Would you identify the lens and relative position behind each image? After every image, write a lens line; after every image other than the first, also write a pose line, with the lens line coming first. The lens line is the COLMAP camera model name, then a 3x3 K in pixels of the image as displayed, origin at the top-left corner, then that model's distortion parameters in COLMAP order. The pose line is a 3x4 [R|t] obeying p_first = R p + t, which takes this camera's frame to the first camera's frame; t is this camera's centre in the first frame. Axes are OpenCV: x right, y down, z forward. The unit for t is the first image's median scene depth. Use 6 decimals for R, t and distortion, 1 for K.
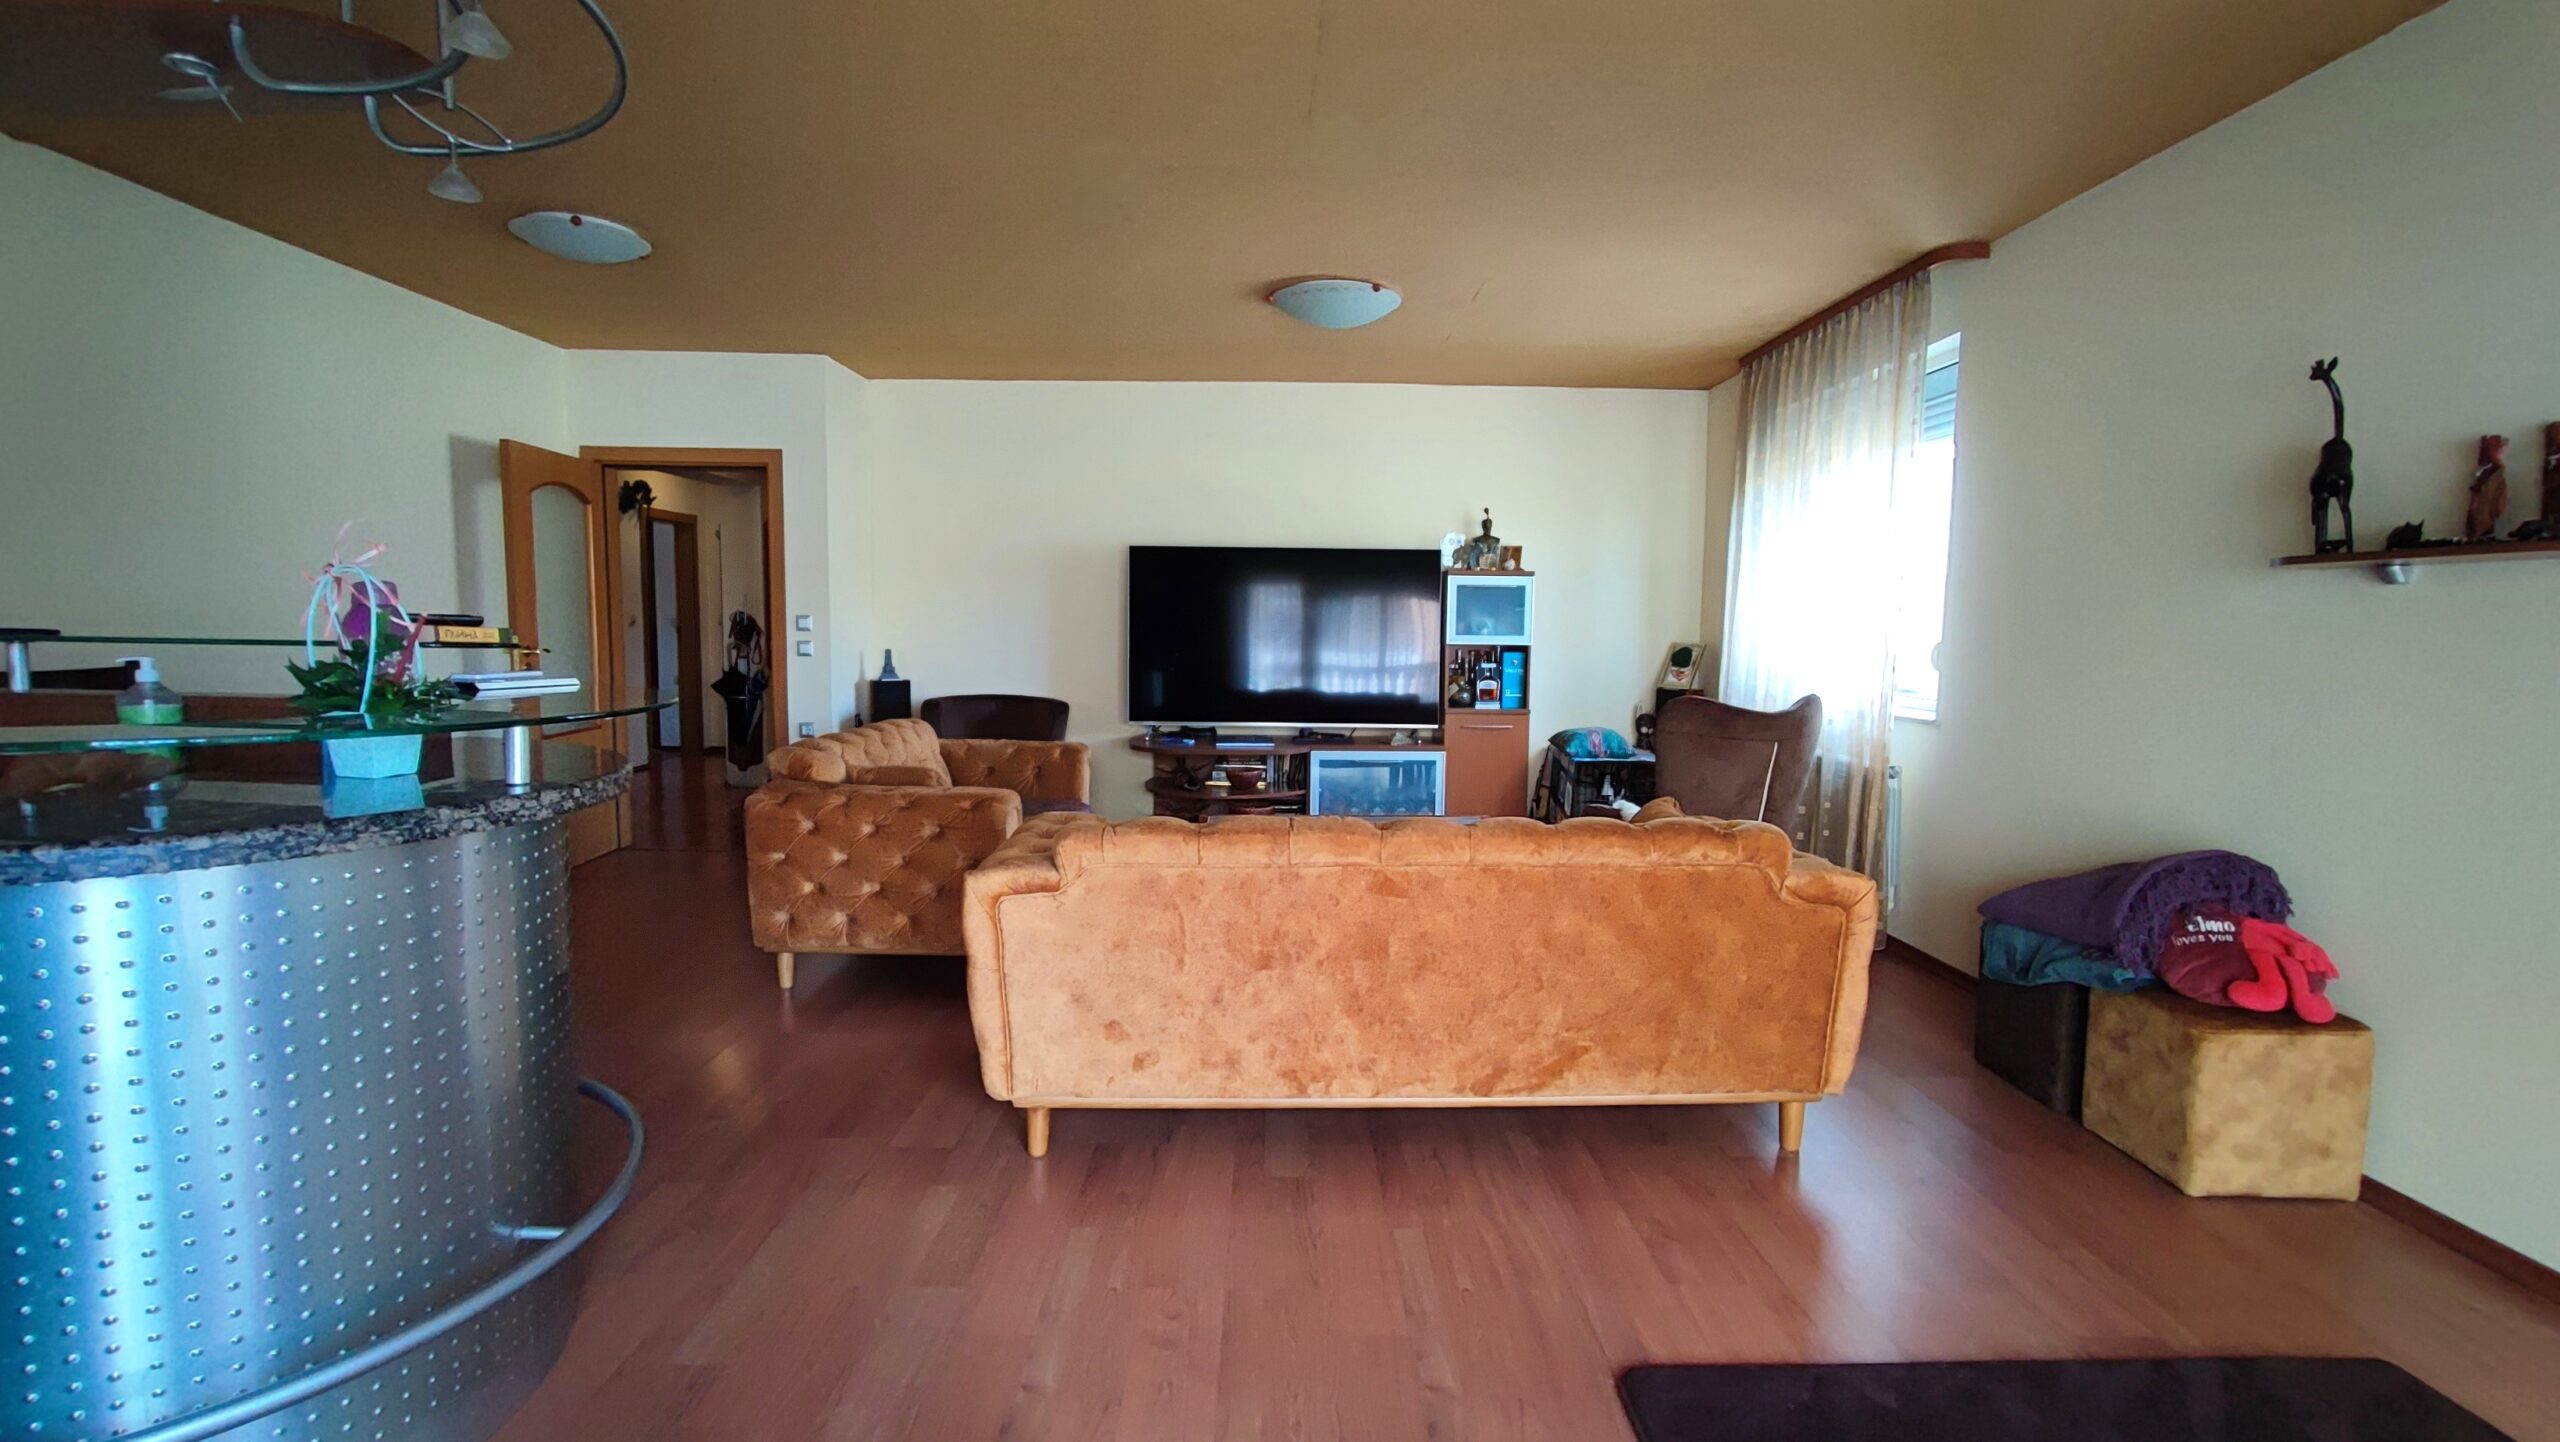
lens RADIAL K [[1156.5, 0, 1275.8], [0, 1156.5, 726.6], [0, 0, 1]] dist [-0.012294, 0.007123]
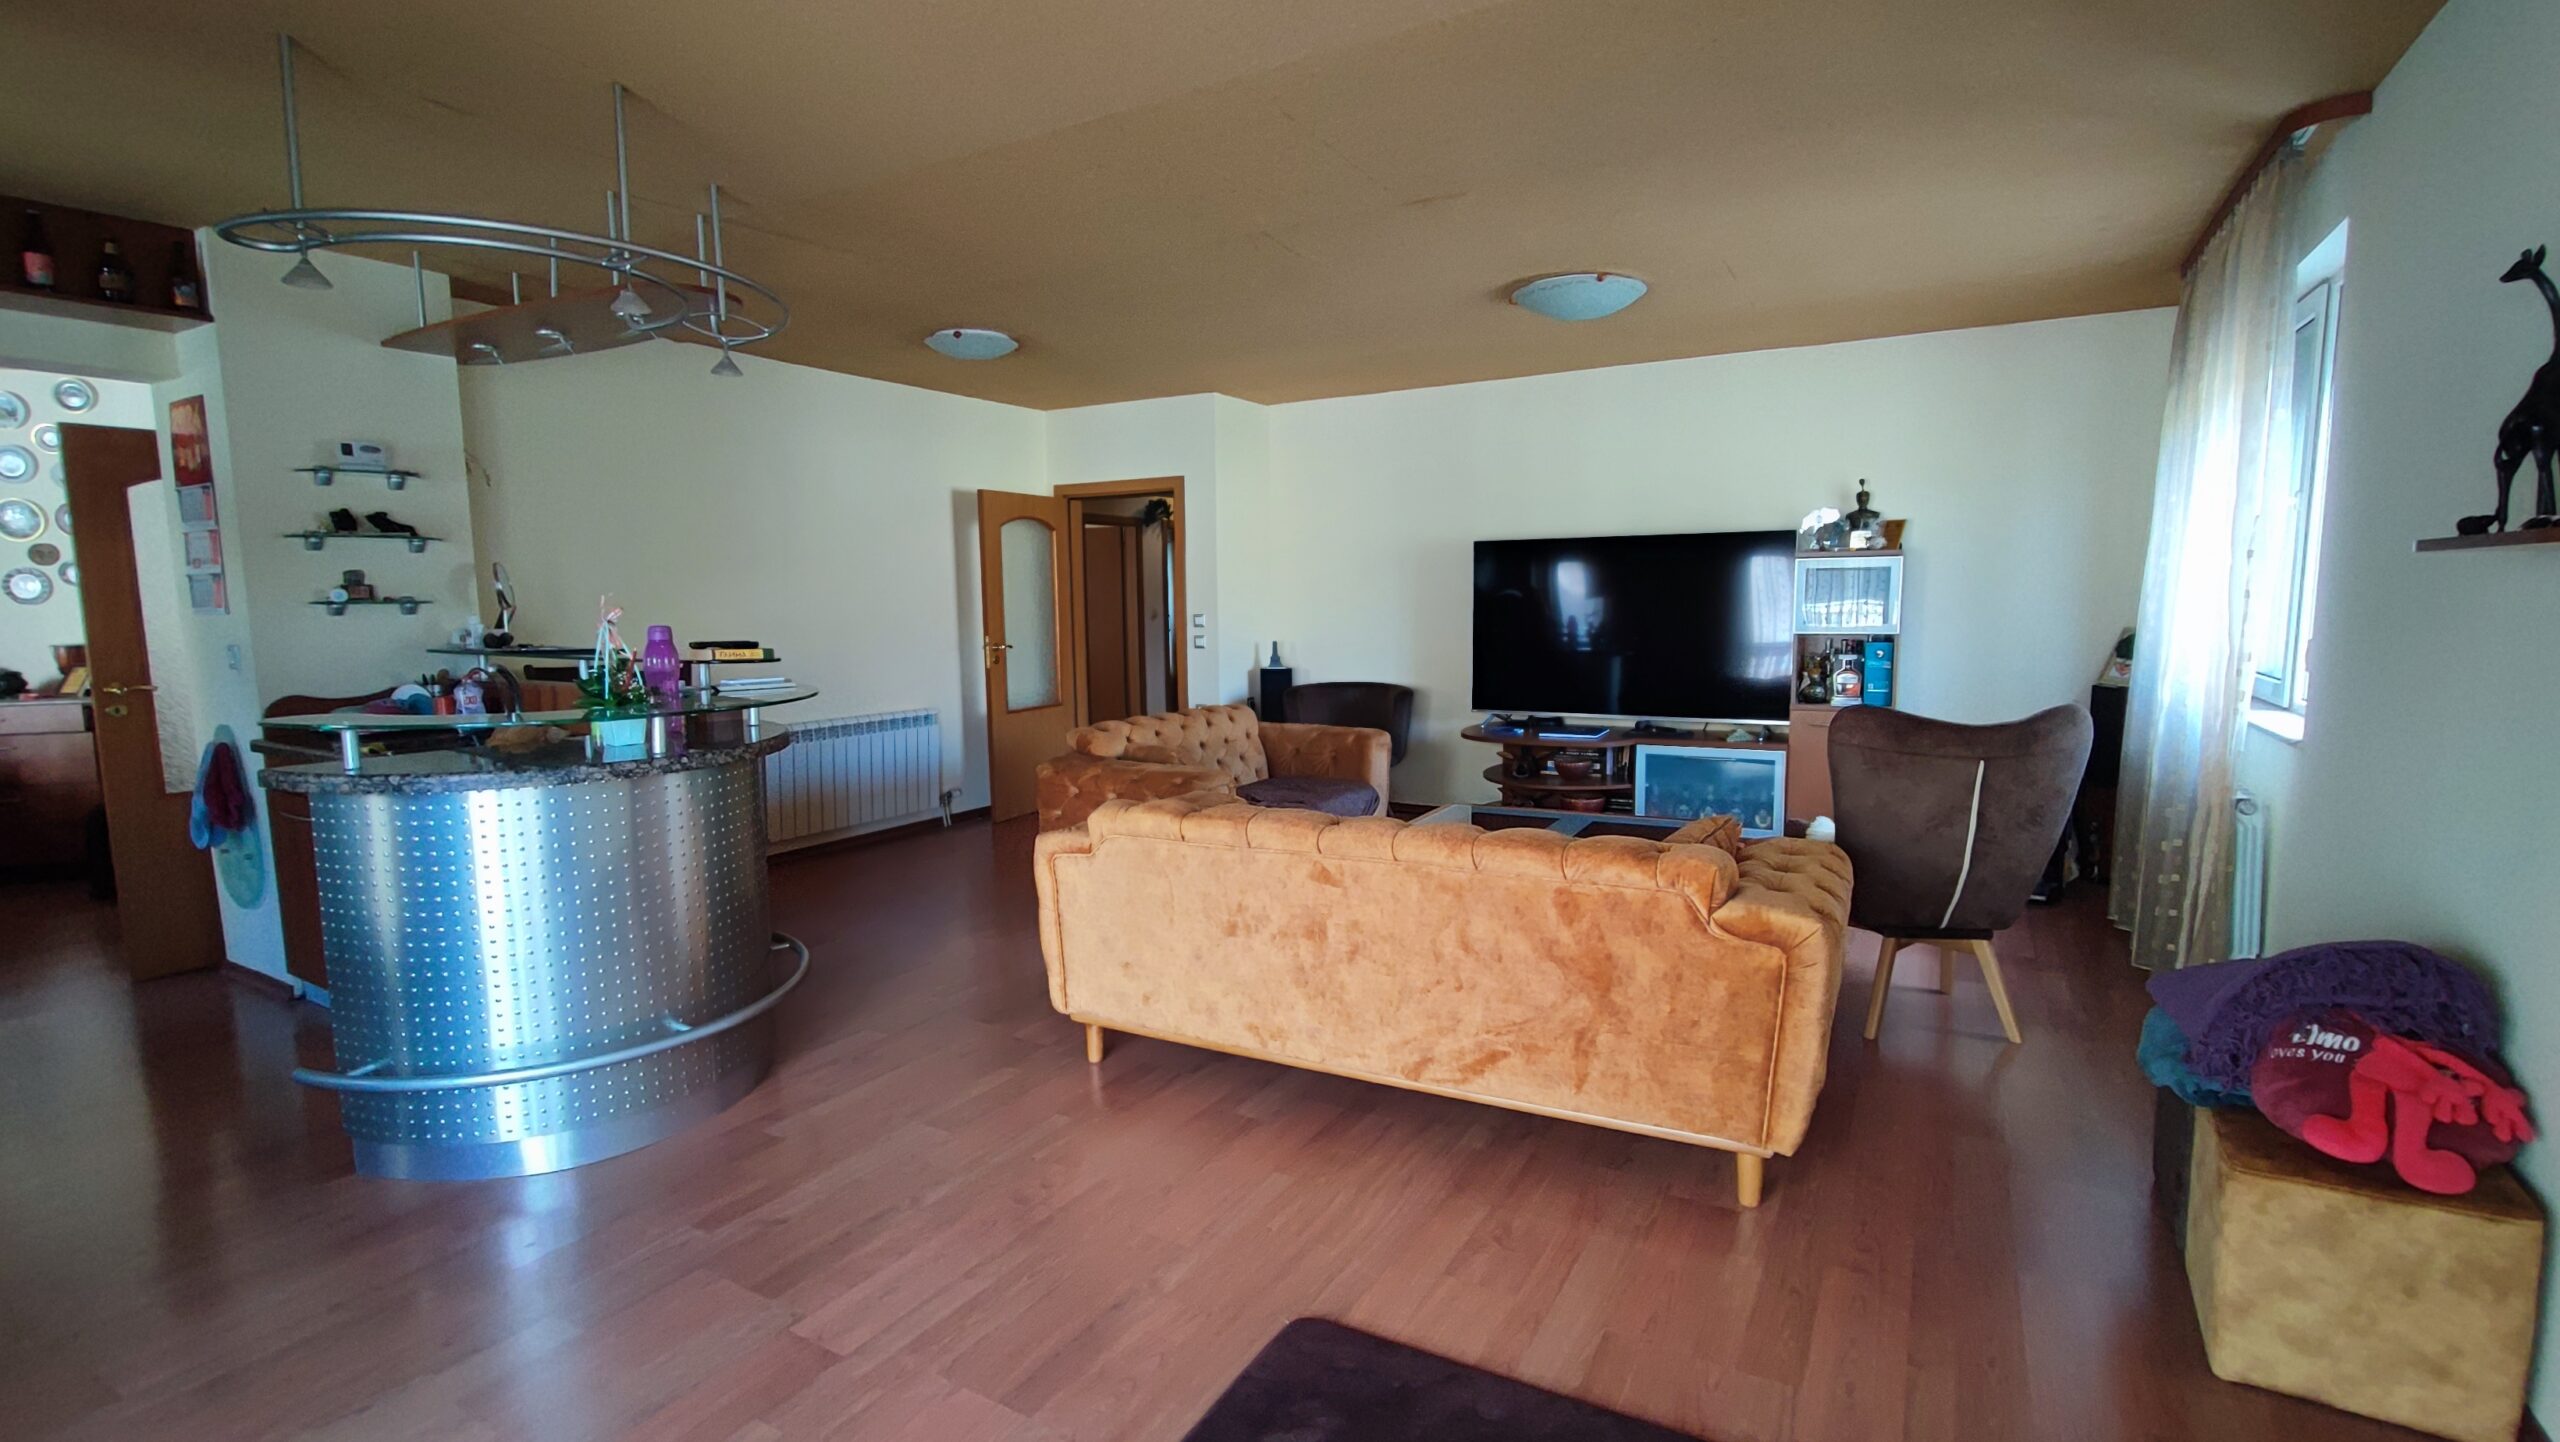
lens RADIAL K [[1156.5, 0, 1273.0], [0, 1156.5, 728.9], [0, 0, 1]] dist [-0.012294, 0.007123]
pose [[0.860812, 0.033790, -0.507800, 0.427638], [-0.021563, 0.999319, 0.029943, -0.024597], [0.508466, -0.014825, 0.860954, 0.013206]]
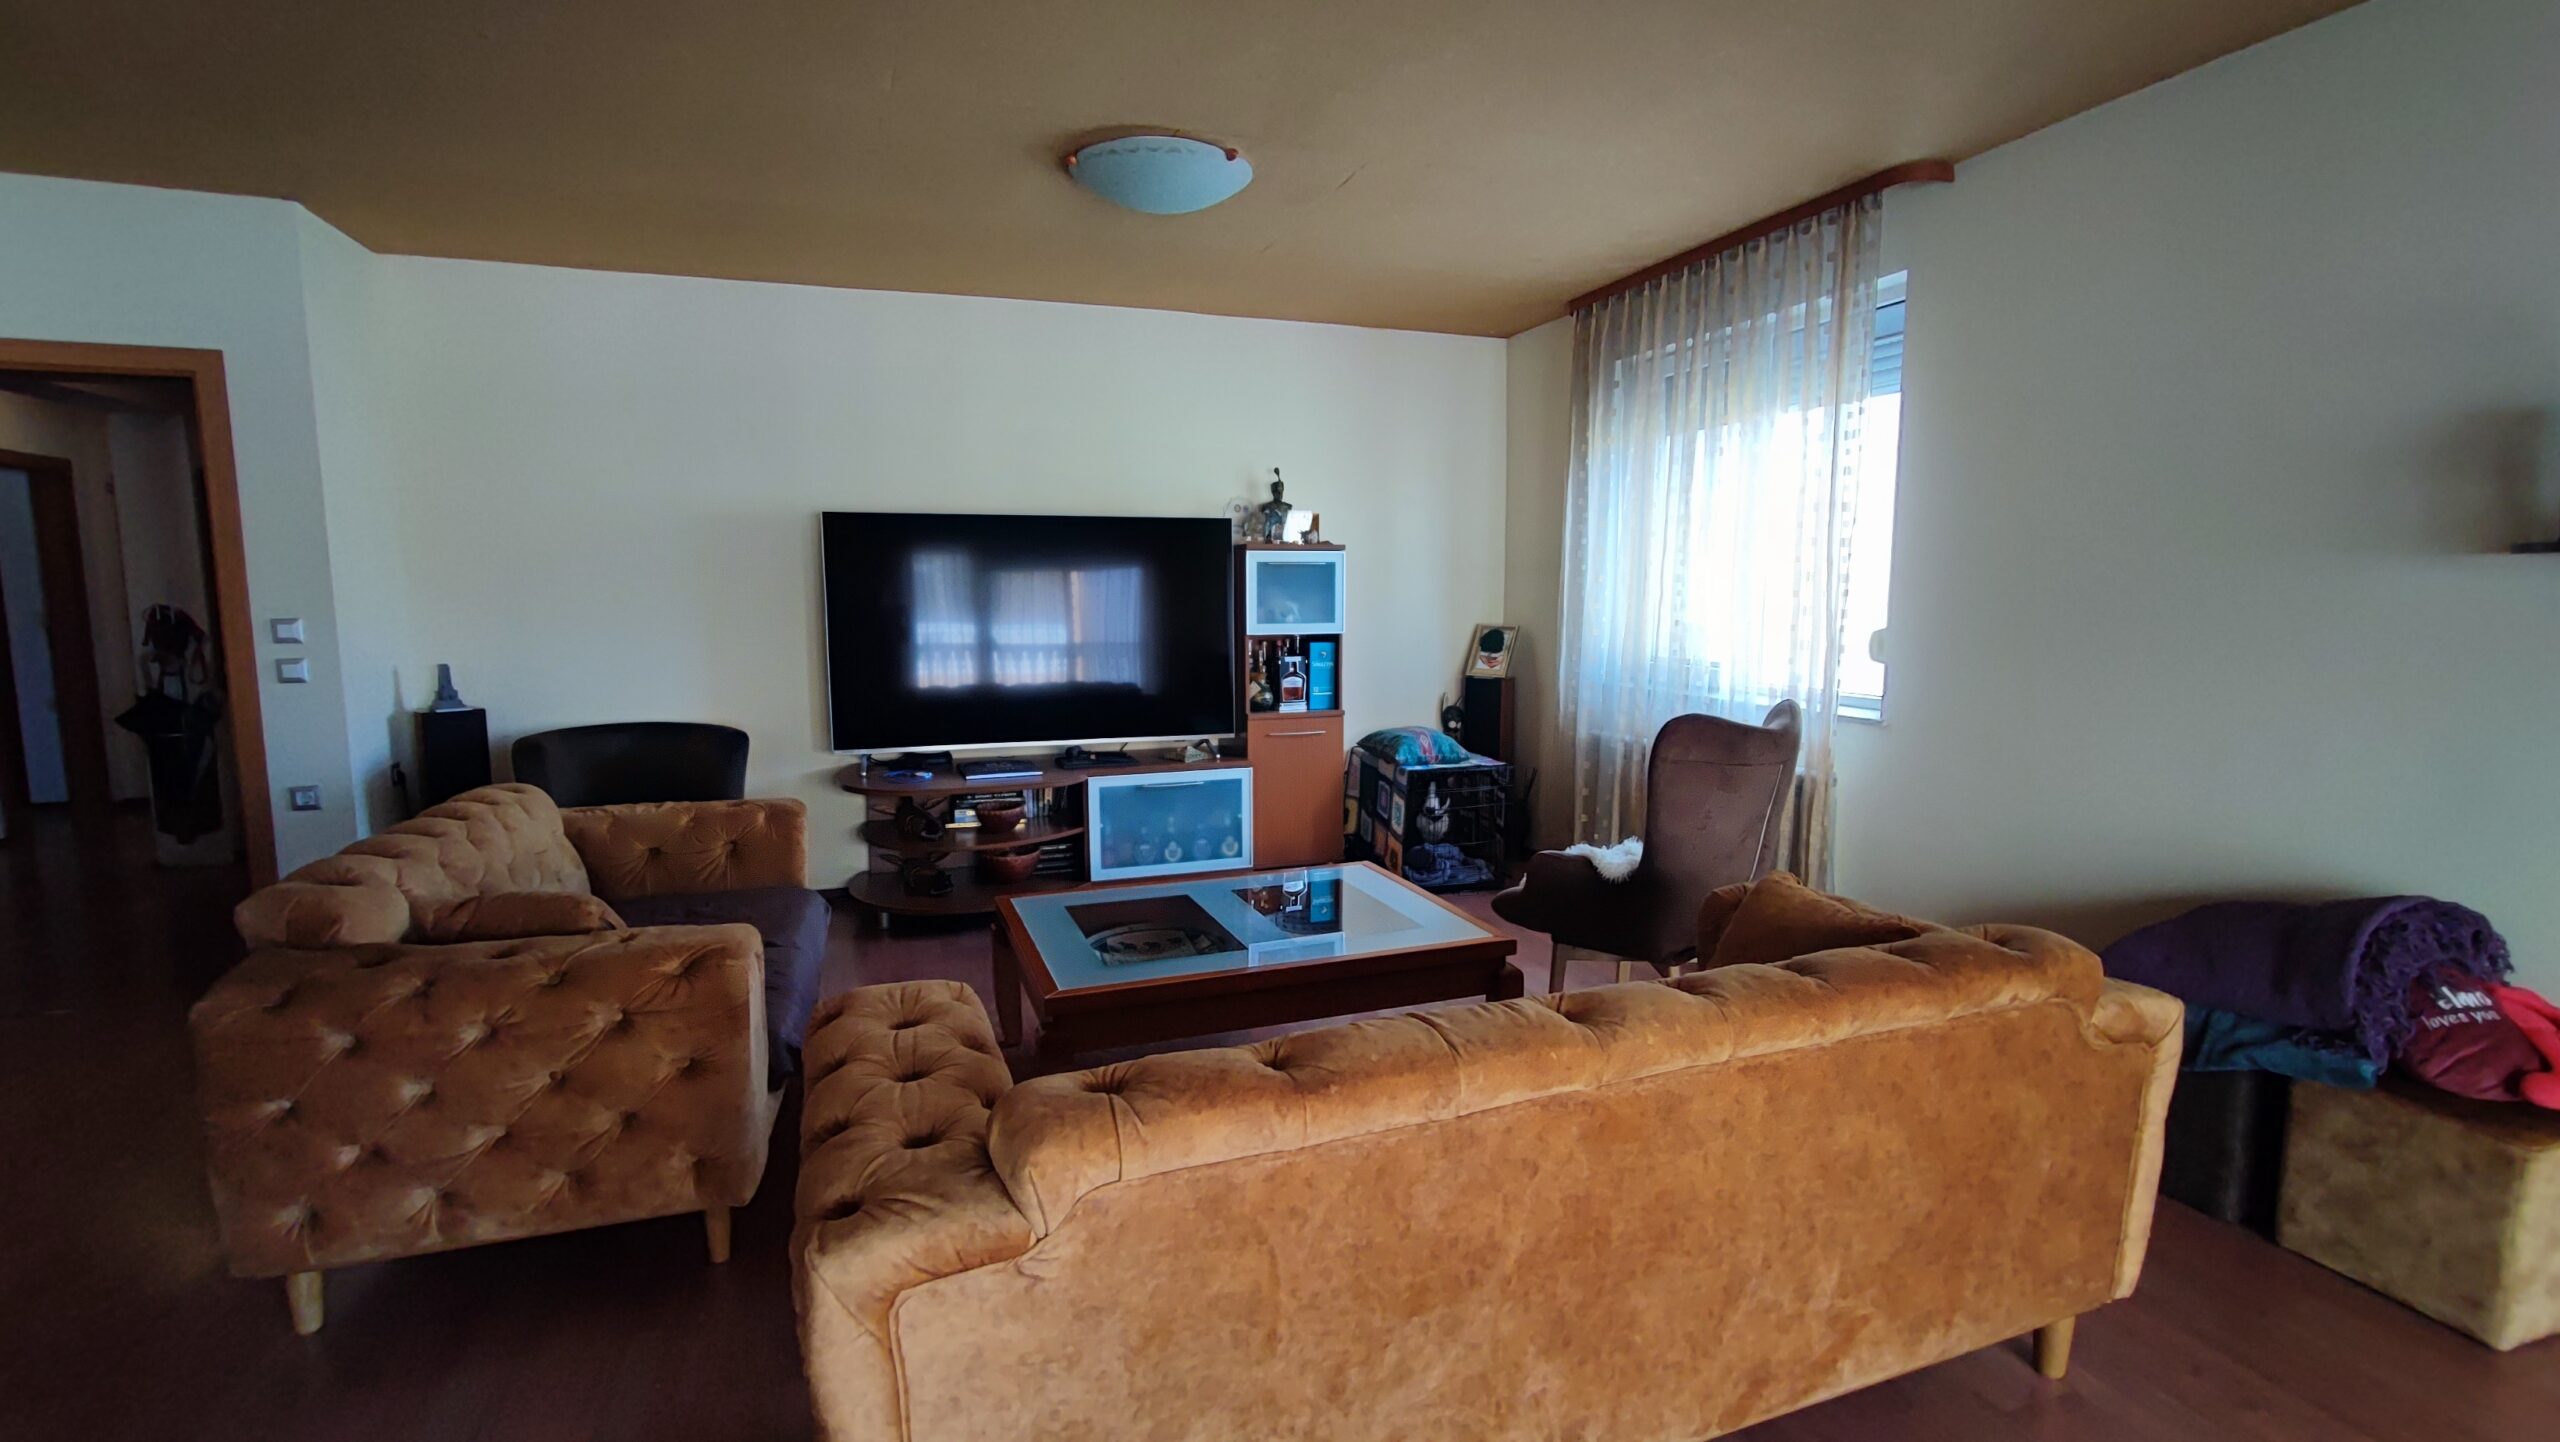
lens RADIAL K [[1156.5, 0, 1276.5], [0, 1156.5, 724.6], [0, 0, 1]] dist [-0.012294, 0.007123]
pose [[0.945905, -0.052157, 0.320225, -0.159674], [0.043059, 0.998444, 0.035434, -0.059789], [-0.321574, -0.019728, 0.946679, 0.362876]]
